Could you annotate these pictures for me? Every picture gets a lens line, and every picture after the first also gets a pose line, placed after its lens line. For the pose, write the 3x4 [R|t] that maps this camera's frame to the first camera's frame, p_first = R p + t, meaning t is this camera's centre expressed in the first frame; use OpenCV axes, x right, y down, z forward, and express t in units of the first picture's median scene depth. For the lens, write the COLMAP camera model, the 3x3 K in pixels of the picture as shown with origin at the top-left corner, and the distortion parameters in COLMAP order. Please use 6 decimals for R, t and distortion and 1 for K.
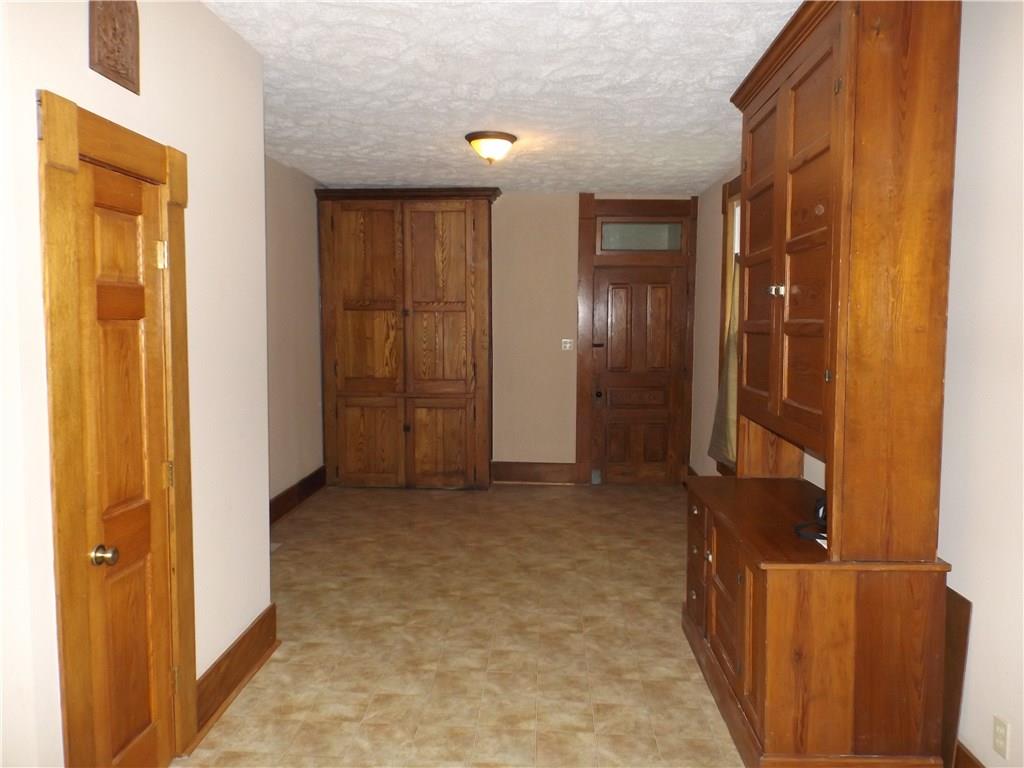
lens RADIAL K [[738.9, 0, 512.0], [0, 738.9, 384.0], [0, 0, 1]] dist [0.009200, 0.003626]
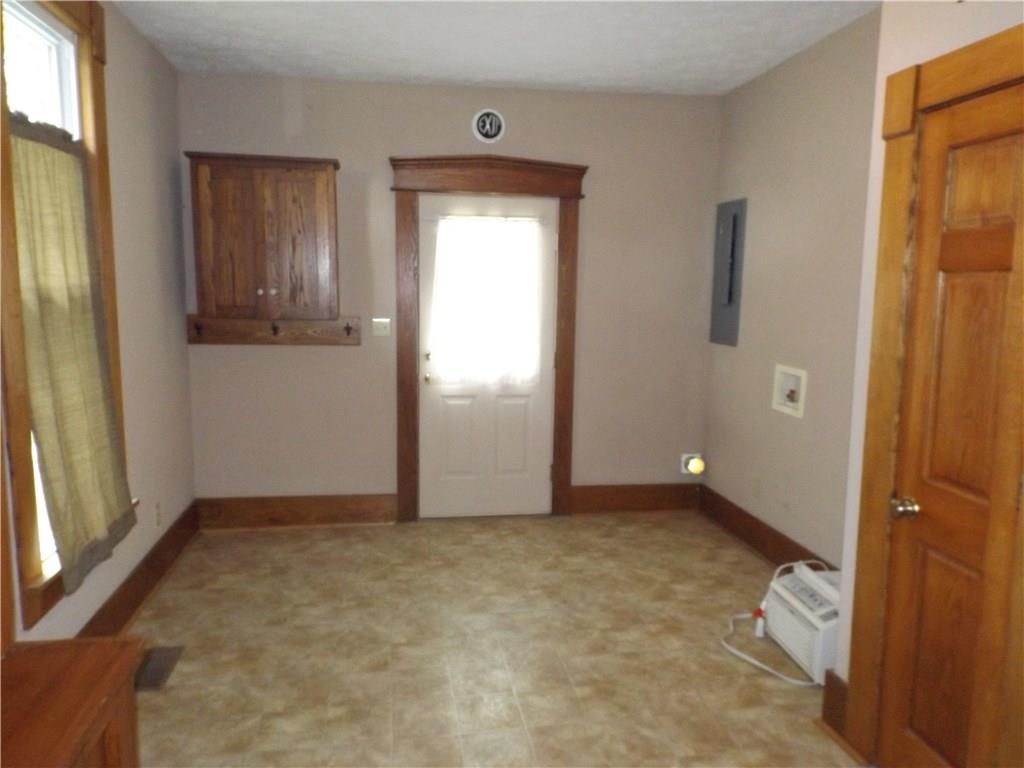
lens RADIAL K [[738.9, 0, 512.0], [0, 738.9, 384.0], [0, 0, 1]] dist [0.009200, 0.003626]
pose [[-0.977222, 0.014921, -0.211696, 0.140315], [-0.027553, 0.980162, 0.196274, -0.118362], [0.210425, 0.197636, -0.957424, 1.743494]]
